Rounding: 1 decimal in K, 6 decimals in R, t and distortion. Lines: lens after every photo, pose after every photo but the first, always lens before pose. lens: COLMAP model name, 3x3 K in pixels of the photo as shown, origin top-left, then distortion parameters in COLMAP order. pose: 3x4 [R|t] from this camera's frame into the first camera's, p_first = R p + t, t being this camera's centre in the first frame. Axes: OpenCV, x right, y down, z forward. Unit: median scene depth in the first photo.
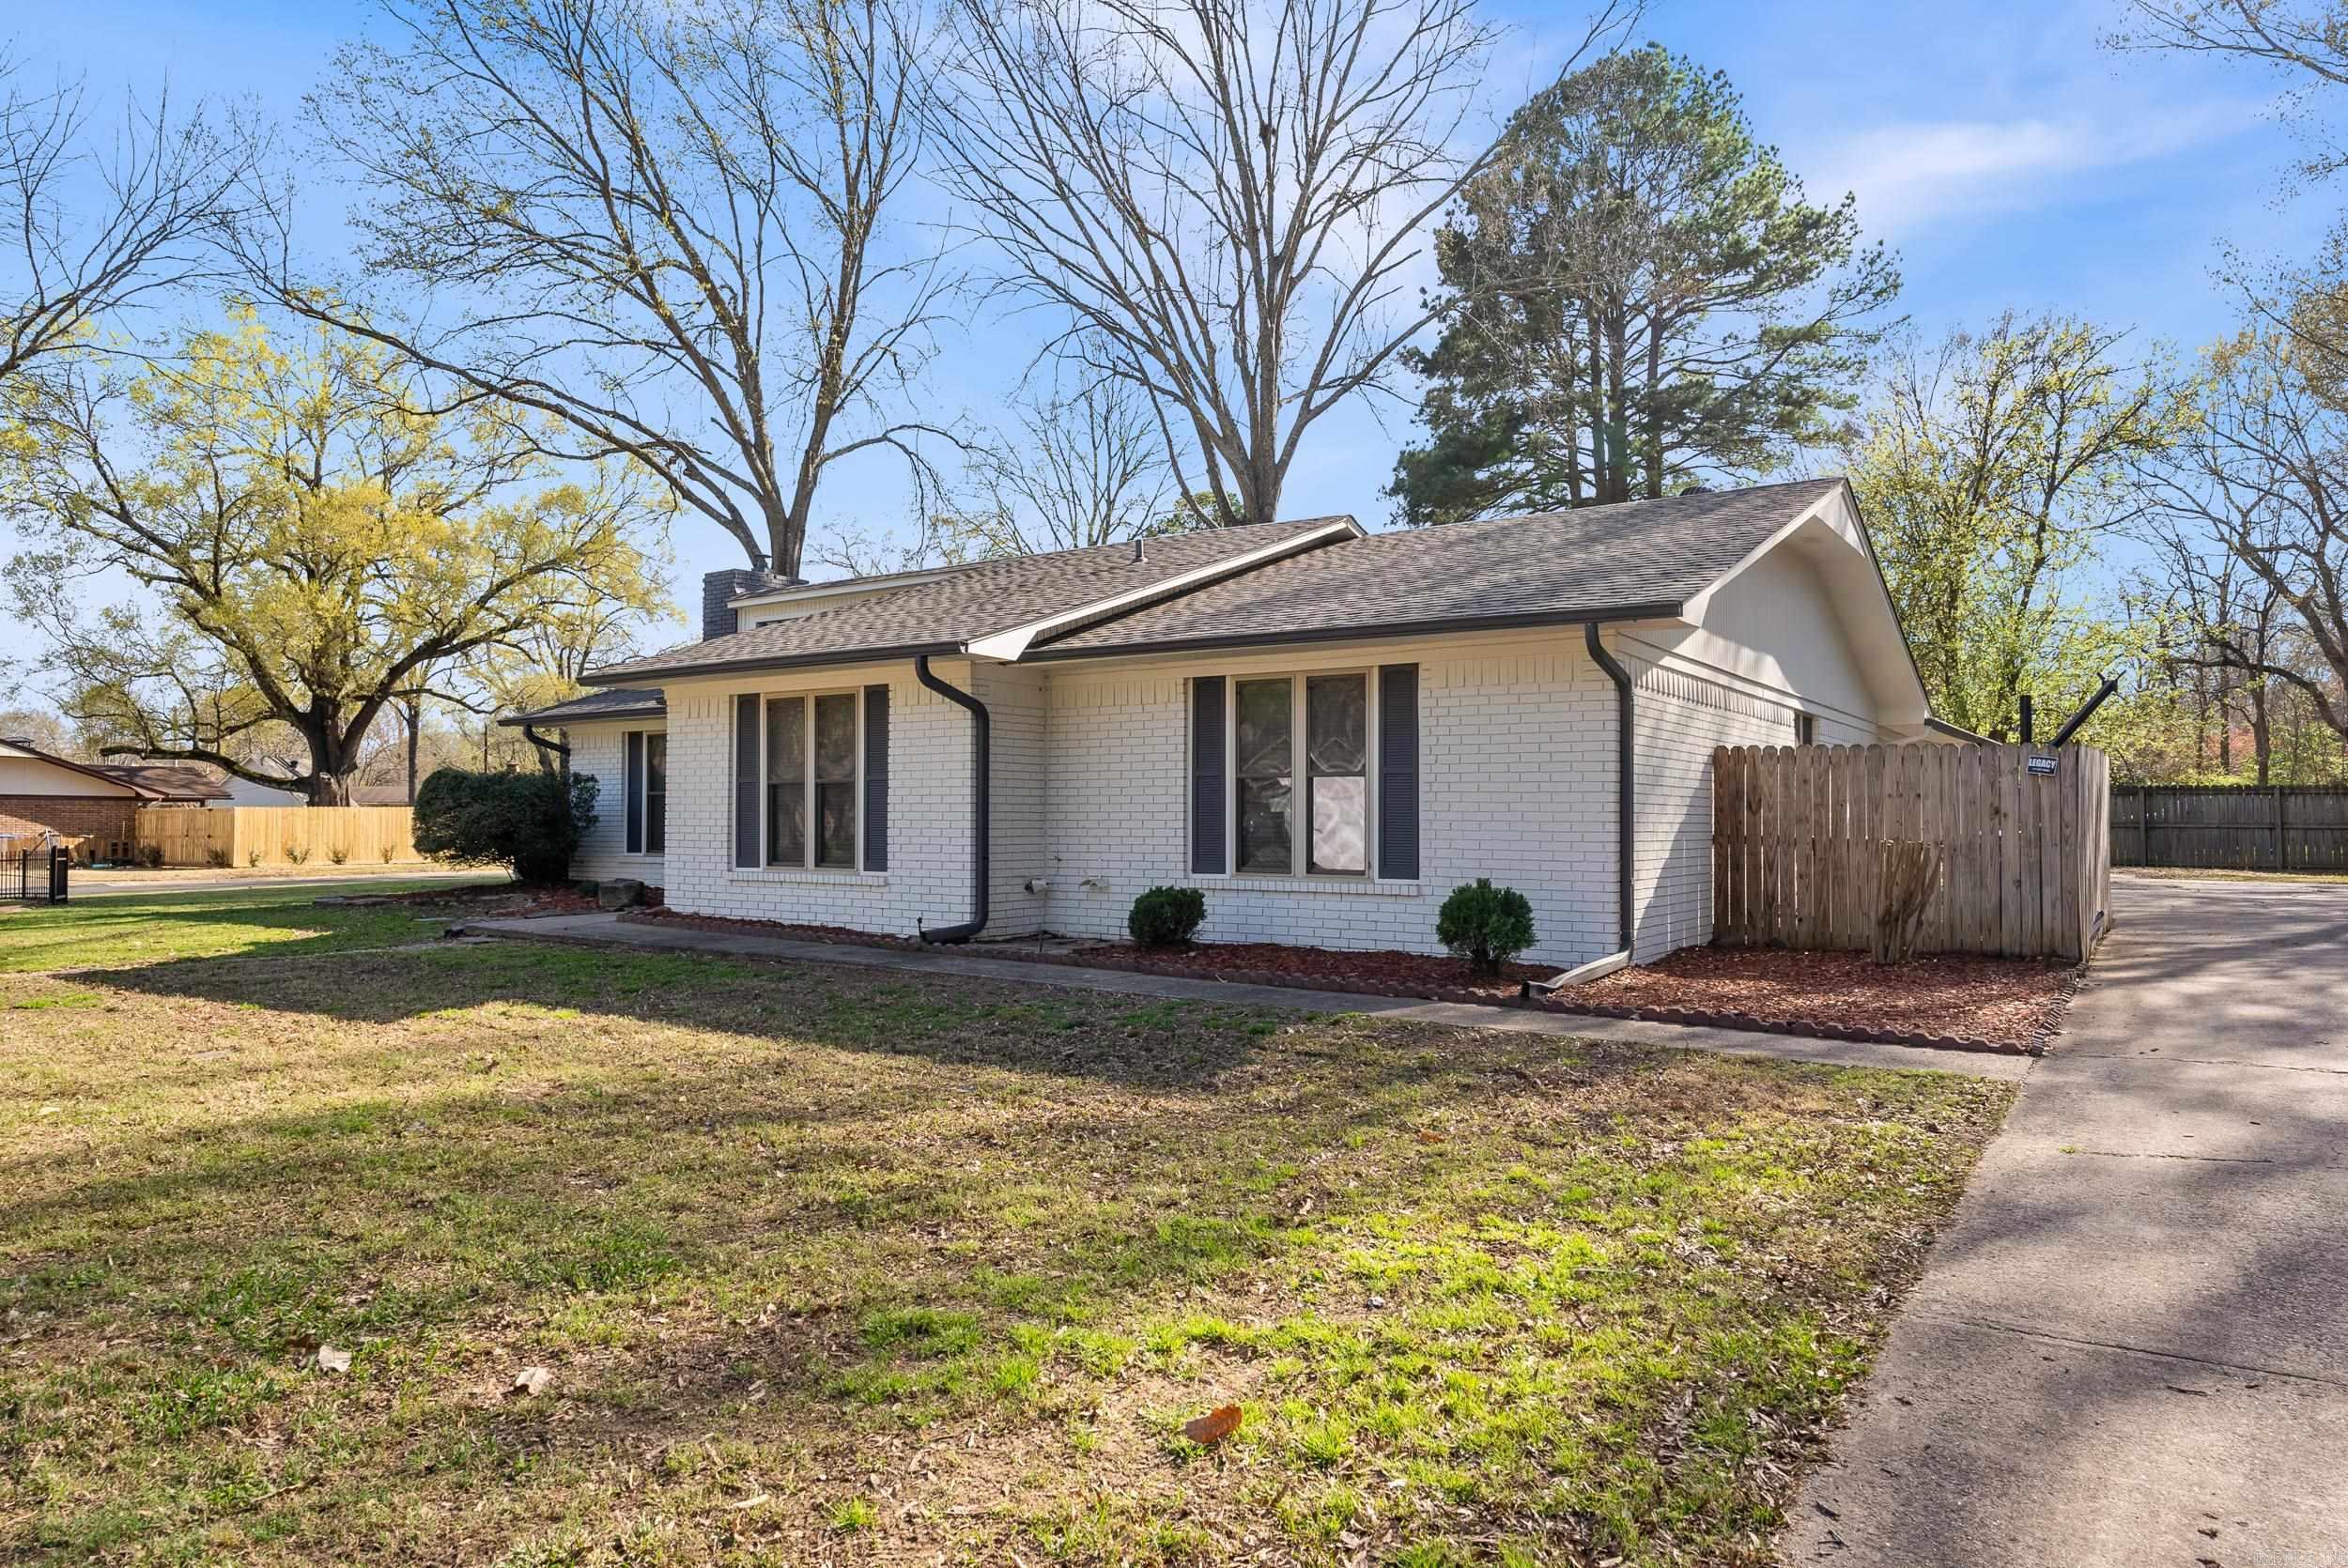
lens RADIAL K [[1485.5, 0, 1172.6], [0, 1485.5, 789.4], [0, 0, 1]] dist [0.001303, -0.000214]
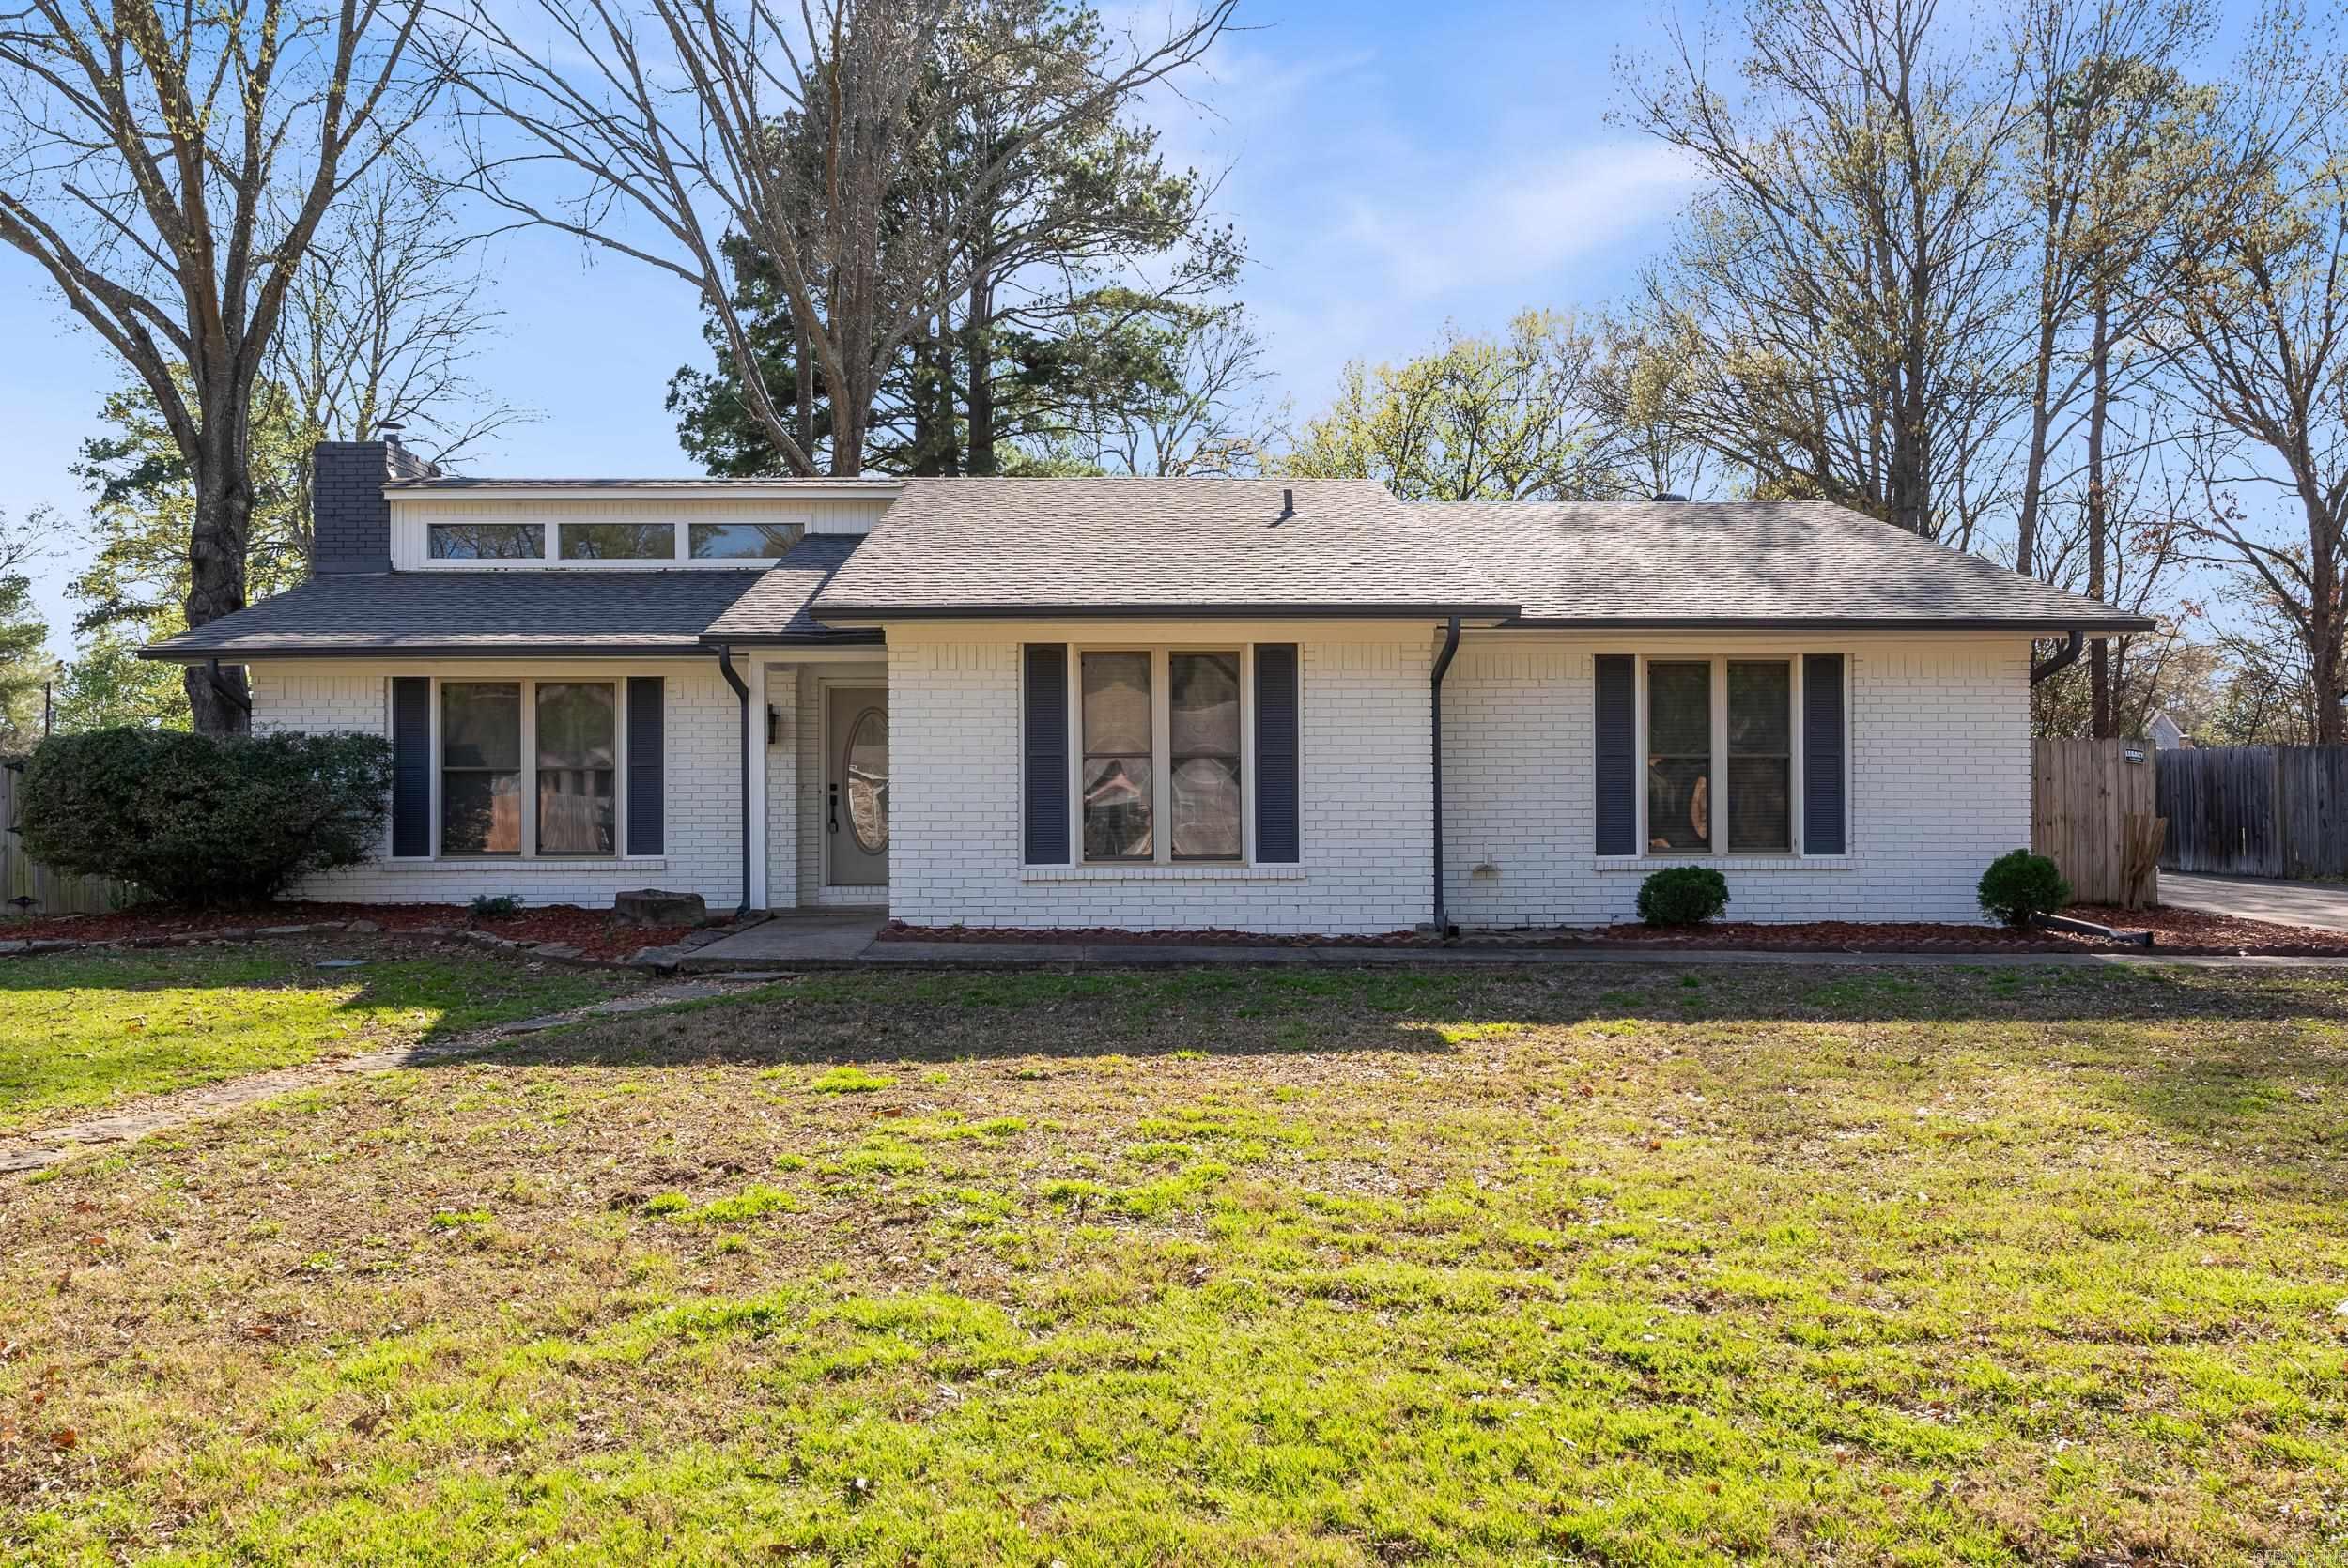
lens RADIAL K [[1729.8, 0, 1173.3], [0, 1729.8, 784.9], [0, 0, 1]] dist [0.005096, 0.001708]
pose [[0.815371, 0.002752, 0.578933, -0.770113], [-0.009727, 0.999913, 0.008948, 0.002631], [-0.578858, -0.012927, 0.815326, 0.205748]]
